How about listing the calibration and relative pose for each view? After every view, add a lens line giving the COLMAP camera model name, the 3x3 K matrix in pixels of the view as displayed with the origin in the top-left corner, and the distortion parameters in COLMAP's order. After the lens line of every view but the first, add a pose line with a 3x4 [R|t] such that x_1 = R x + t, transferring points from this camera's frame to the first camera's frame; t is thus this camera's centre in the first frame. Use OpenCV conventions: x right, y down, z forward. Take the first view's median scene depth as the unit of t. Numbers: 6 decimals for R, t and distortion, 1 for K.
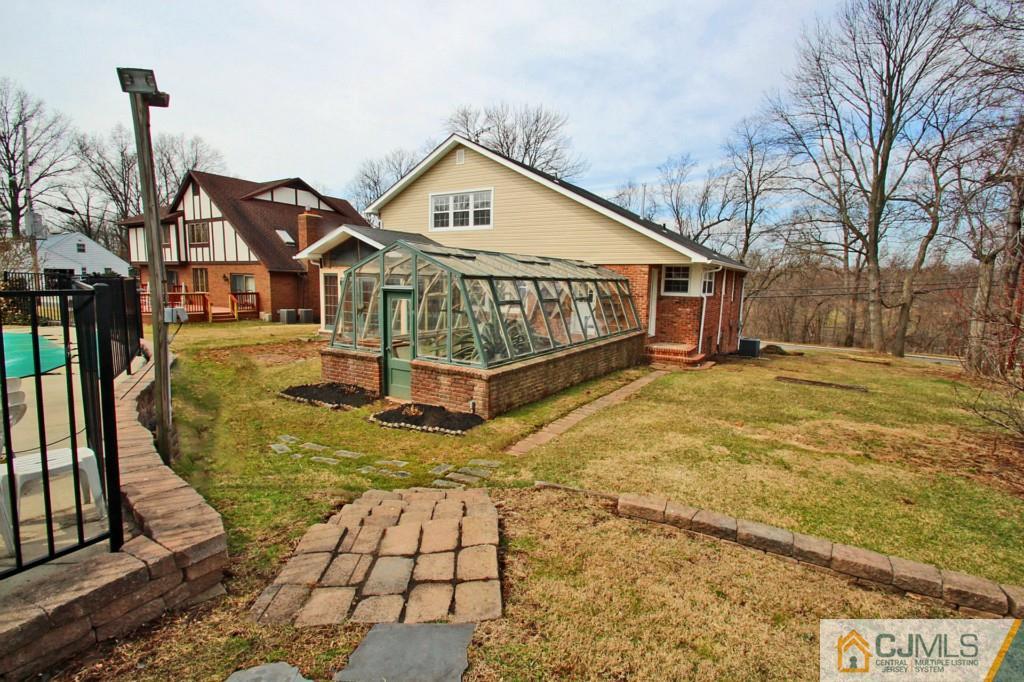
lens RADIAL K [[469.8, 0, 515.4], [0, 469.8, 339.5], [0, 0, 1]] dist [-0.012538, -0.004724]
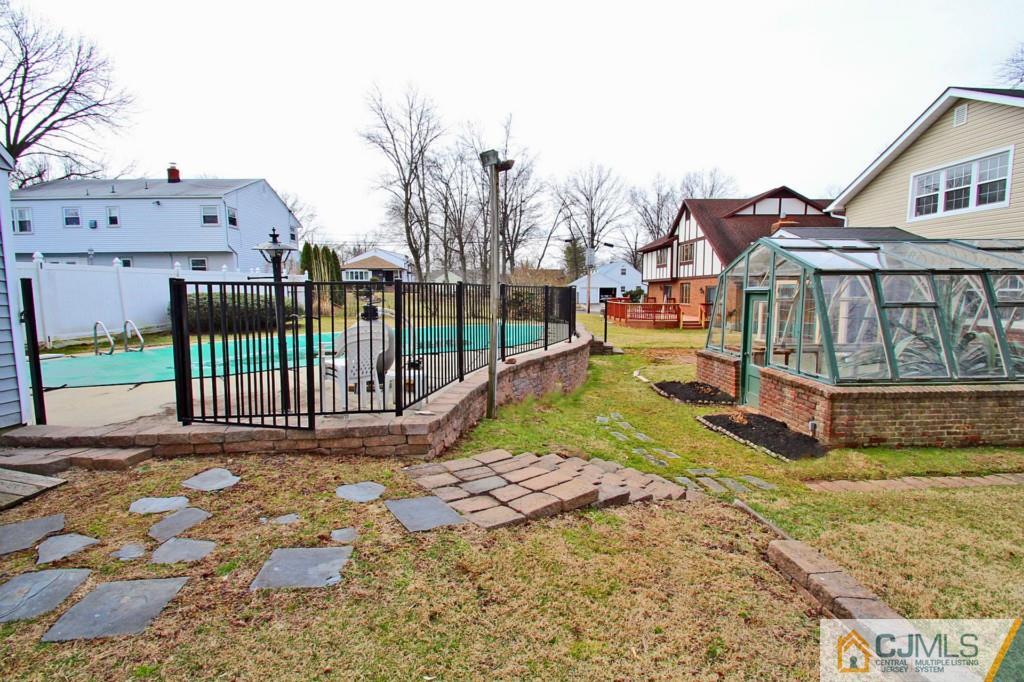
lens RADIAL K [[469.8, 0, 512.8], [0, 469.8, 340.4], [0, 0, 1]] dist [-0.012538, -0.004724]
pose [[0.538495, 0.059594, -0.840519, 0.270710], [-0.083828, 0.996336, 0.016935, 0.016690], [0.838448, 0.061339, 0.541518, 0.091590]]
